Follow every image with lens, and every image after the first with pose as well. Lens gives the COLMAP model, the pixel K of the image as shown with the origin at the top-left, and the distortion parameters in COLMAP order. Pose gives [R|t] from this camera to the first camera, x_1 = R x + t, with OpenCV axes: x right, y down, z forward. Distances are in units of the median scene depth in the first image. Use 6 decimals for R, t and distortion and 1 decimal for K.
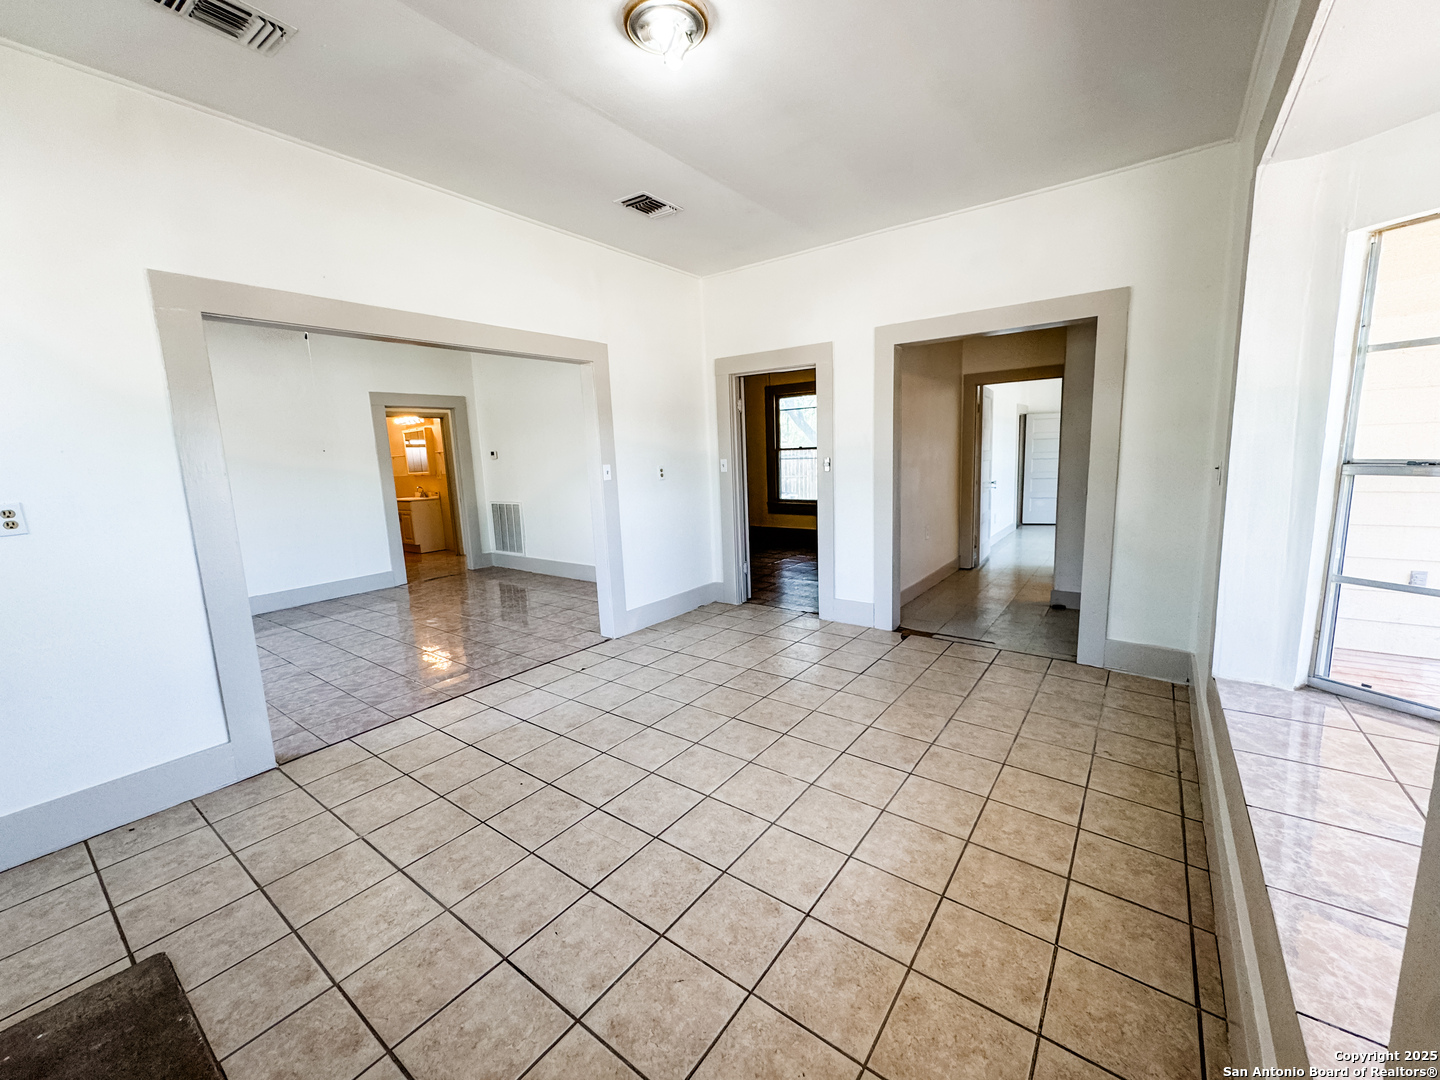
lens RADIAL K [[575.9, 0, 718.0], [0, 575.9, 540.0], [0, 0, 1]] dist [-0.003420, 0.000003]
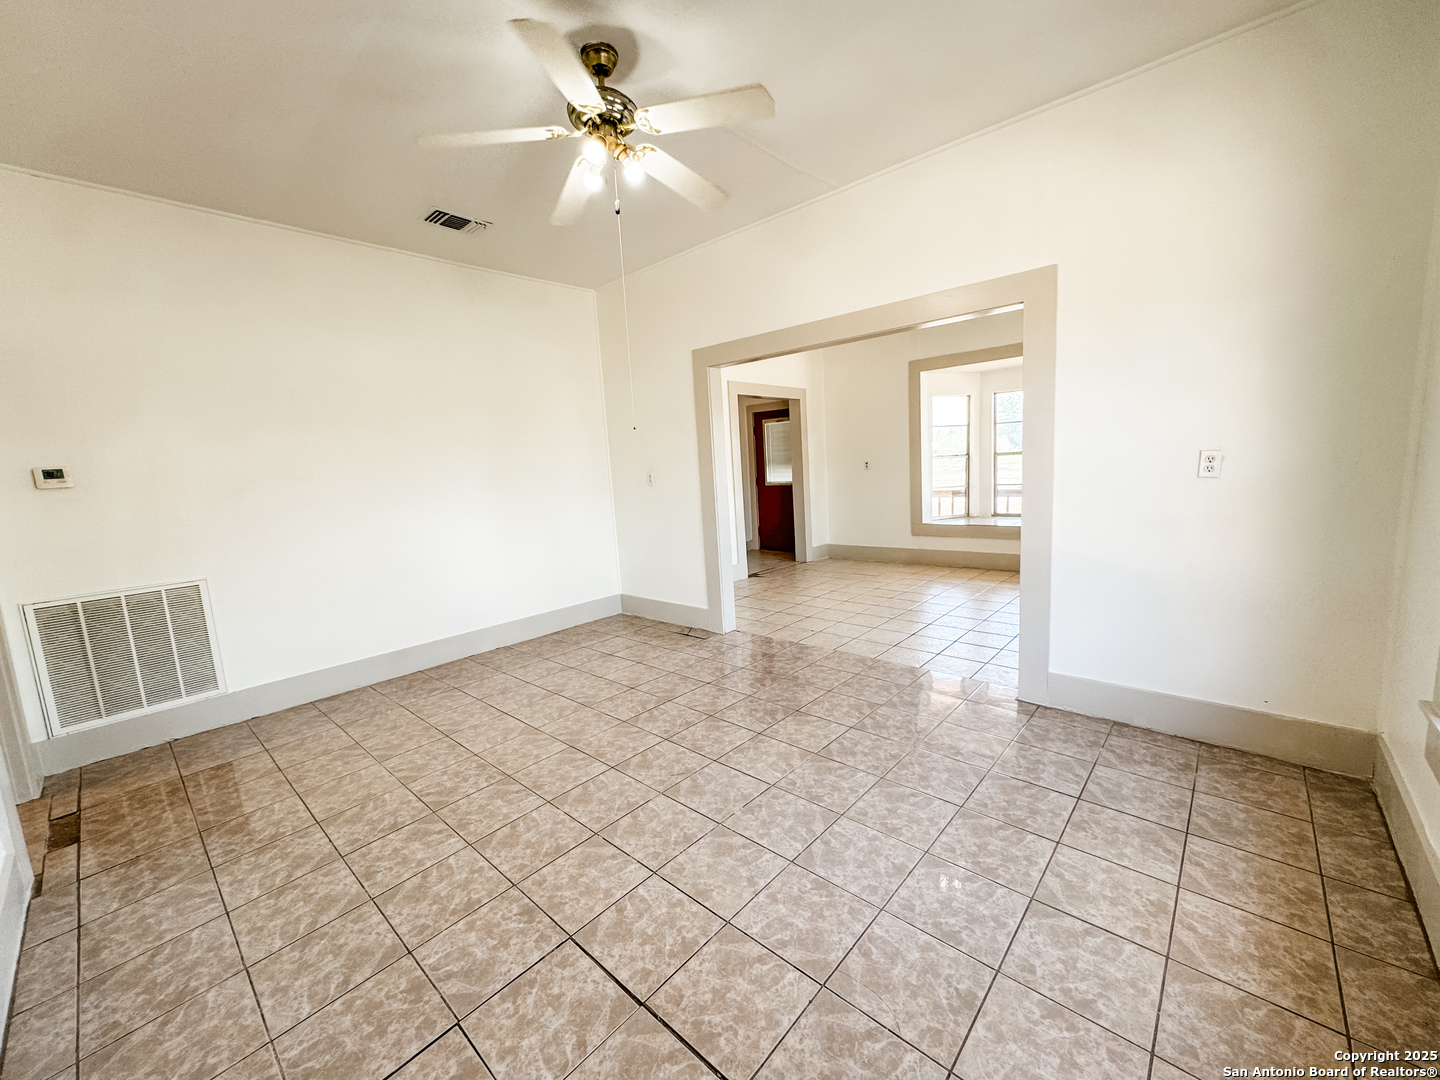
lens RADIAL K [[575.9, 0, 718.0], [0, 575.9, 540.0], [0, 0, 1]] dist [-0.003420, 0.000003]
pose [[0.101468, -0.107449, 0.989019, -0.737803], [0.205358, 0.975001, 0.084858, -0.050094], [-0.973413, 0.194493, 0.120997, 0.533266]]
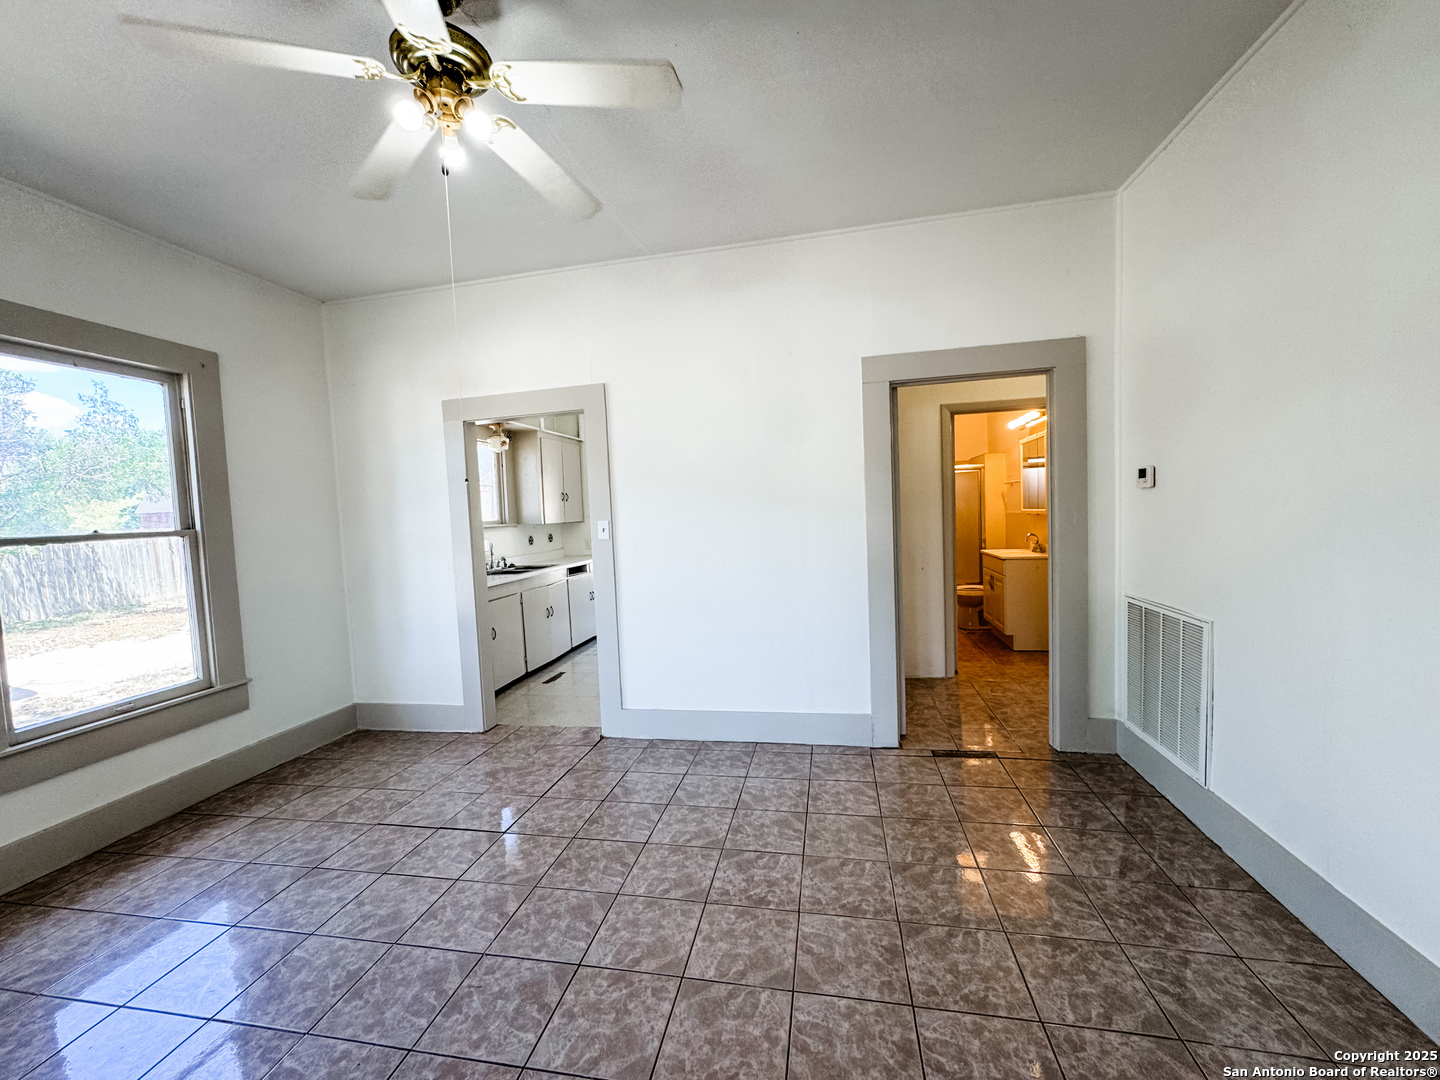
lens RADIAL K [[575.9, 0, 718.0], [0, 575.9, 540.0], [0, 0, 1]] dist [-0.003420, 0.000003]
pose [[0.441053, 0.073201, -0.894491, -0.176292], [-0.115887, 0.992970, 0.024119, -0.084709], [0.889968, 0.093022, 0.446435, 0.594706]]
